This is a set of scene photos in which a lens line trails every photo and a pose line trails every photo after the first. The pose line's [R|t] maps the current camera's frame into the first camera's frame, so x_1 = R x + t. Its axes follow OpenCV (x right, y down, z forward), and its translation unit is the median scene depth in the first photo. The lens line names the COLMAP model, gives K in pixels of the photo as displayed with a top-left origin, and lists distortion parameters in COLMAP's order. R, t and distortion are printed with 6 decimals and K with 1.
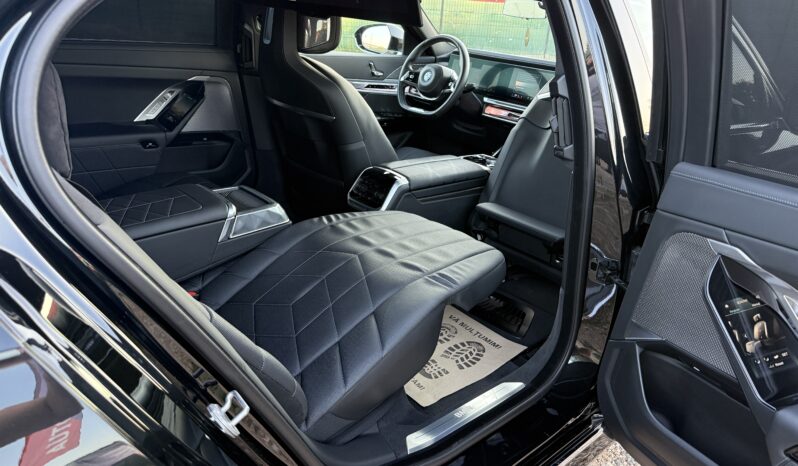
lens RADIAL K [[551.8, 0, 399.0], [0, 551.8, 233.0], [0, 0, 1]] dist [0.073597, -0.097952]
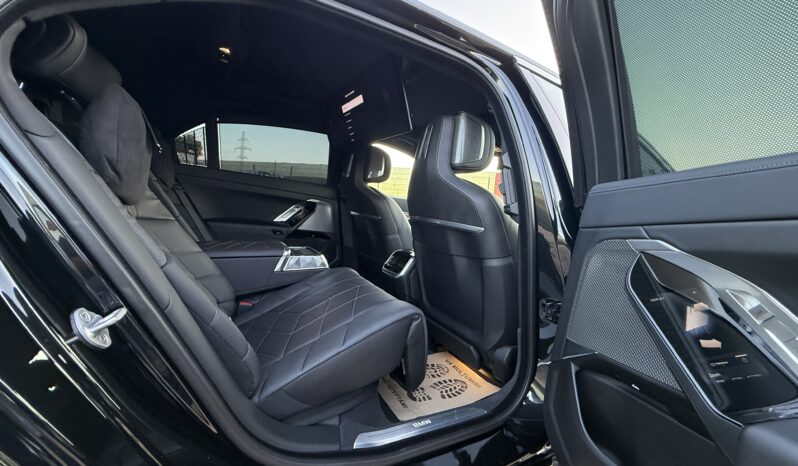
lens RADIAL K [[313.3, 0, 395.9], [0, 313.3, 233.5], [0, 0, 1]] dist [0.000166, -0.000557]
pose [[0.974594, 0.036327, -0.221013, 0.140816], [-0.103872, 0.947537, -0.302297, 0.112076], [0.198437, 0.317574, 0.927237, 0.202724]]
